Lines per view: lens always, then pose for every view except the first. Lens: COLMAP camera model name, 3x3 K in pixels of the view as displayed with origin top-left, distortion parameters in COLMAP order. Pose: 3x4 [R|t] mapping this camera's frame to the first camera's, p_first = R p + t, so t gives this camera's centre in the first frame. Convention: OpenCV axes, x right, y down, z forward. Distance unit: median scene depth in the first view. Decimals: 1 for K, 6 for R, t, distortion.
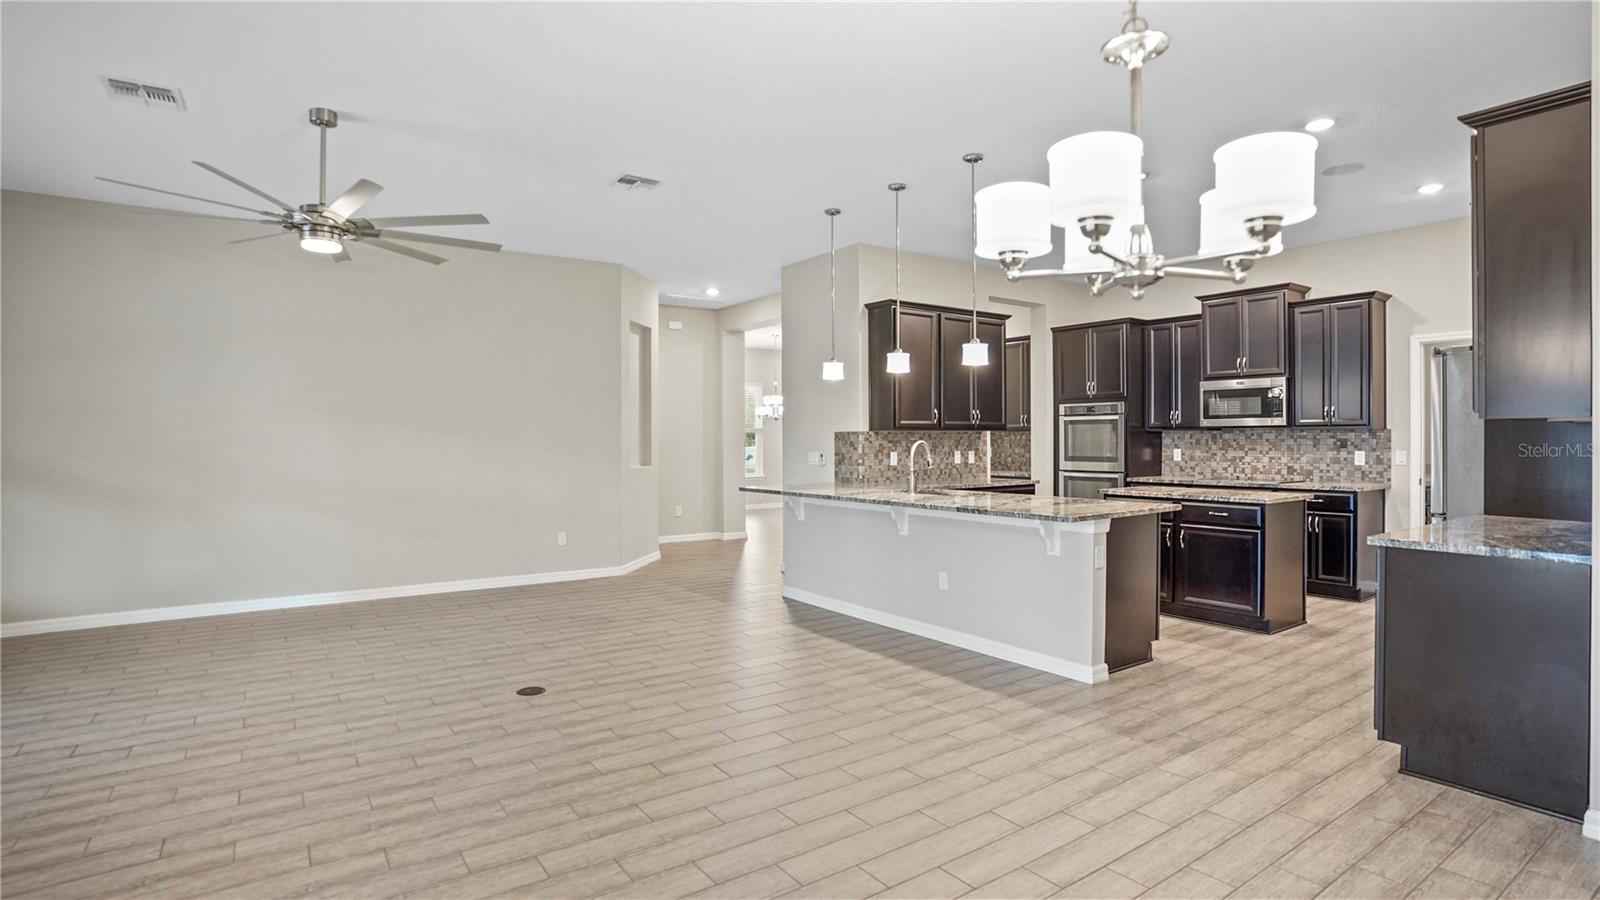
lens RADIAL K [[793.3, 0, 799.2], [0, 793.3, 437.4], [0, 0, 1]] dist [-0.078264, 0.034348]
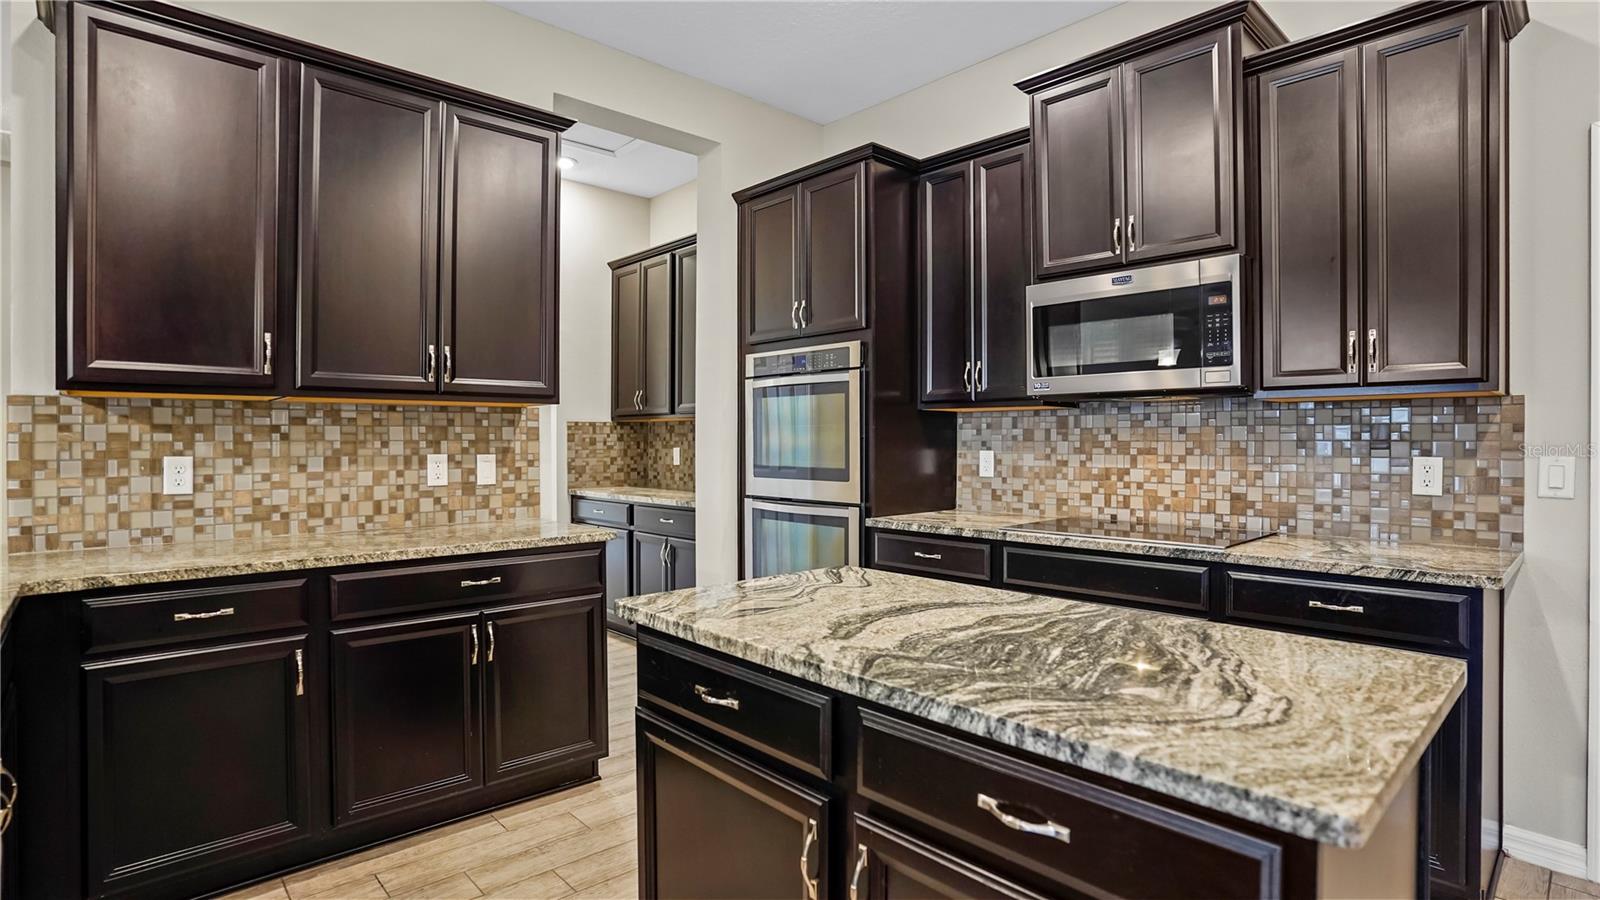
lens RADIAL K [[793.3, 0, 799.2], [0, 793.3, 437.4], [0, 0, 1]] dist [-0.078264, 0.034348]
pose [[0.990444, 0.003874, 0.137858, 0.363147], [-0.003625, 0.999991, -0.002055, 0.009809], [-0.137864, 0.001535, 0.990450, 0.649102]]
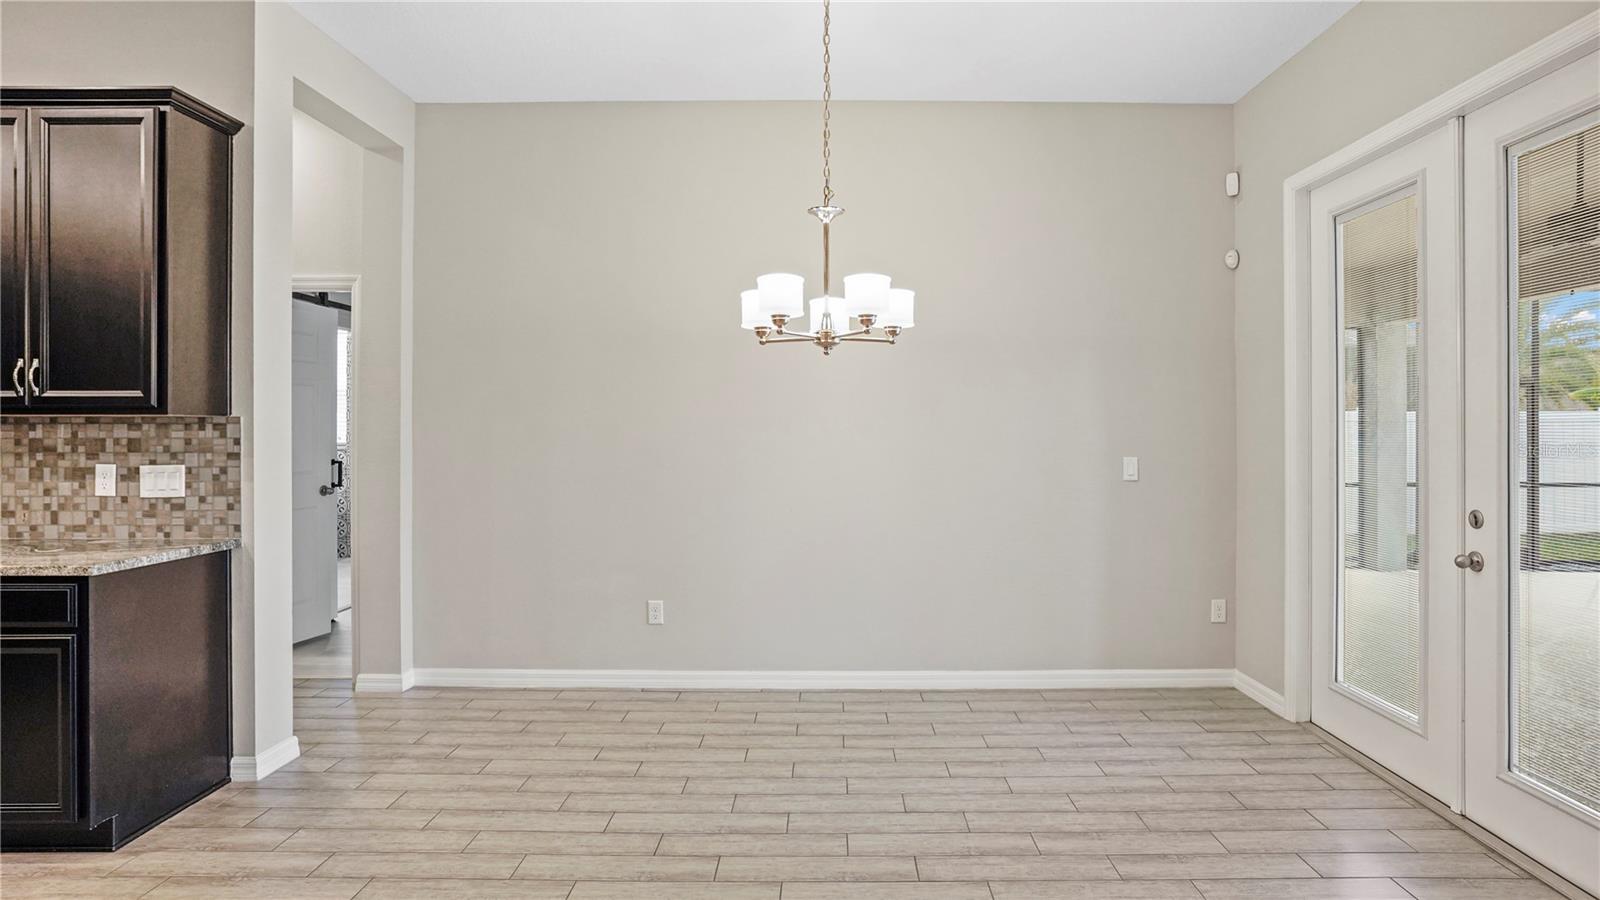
lens RADIAL K [[863.4, 0, 832.9], [0, 863.4, 426.1], [0, 0, 1]] dist [-0.044352, 0.021911]
pose [[-0.822941, 0.006051, 0.568094, -0.152990], [0.002235, 0.999970, -0.007413, -0.000523], [-0.568122, -0.004831, -0.822930, 0.571354]]
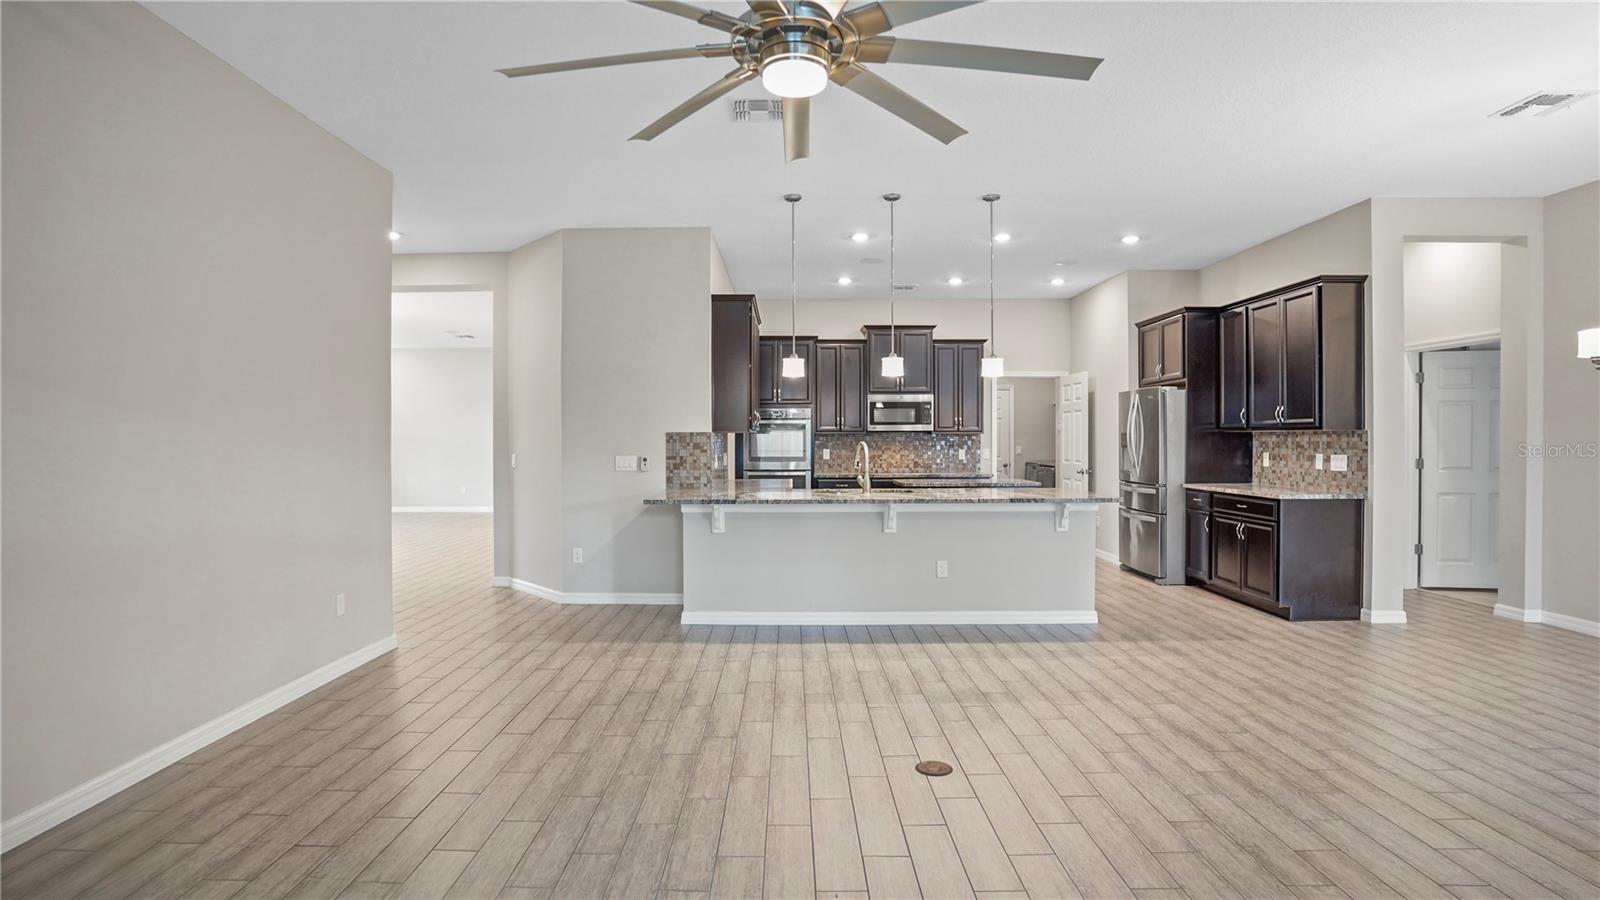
lens RADIAL K [[791.6, 0, 790.3], [0, 791.6, 459.4], [0, 0, 1]] dist [-0.073973, 0.033124]
pose [[0.572219, -0.017946, 0.819904, -0.624788], [-0.001171, 0.999742, 0.022700, 0.003241], [-0.820100, -0.013949, 0.572051, 0.407892]]
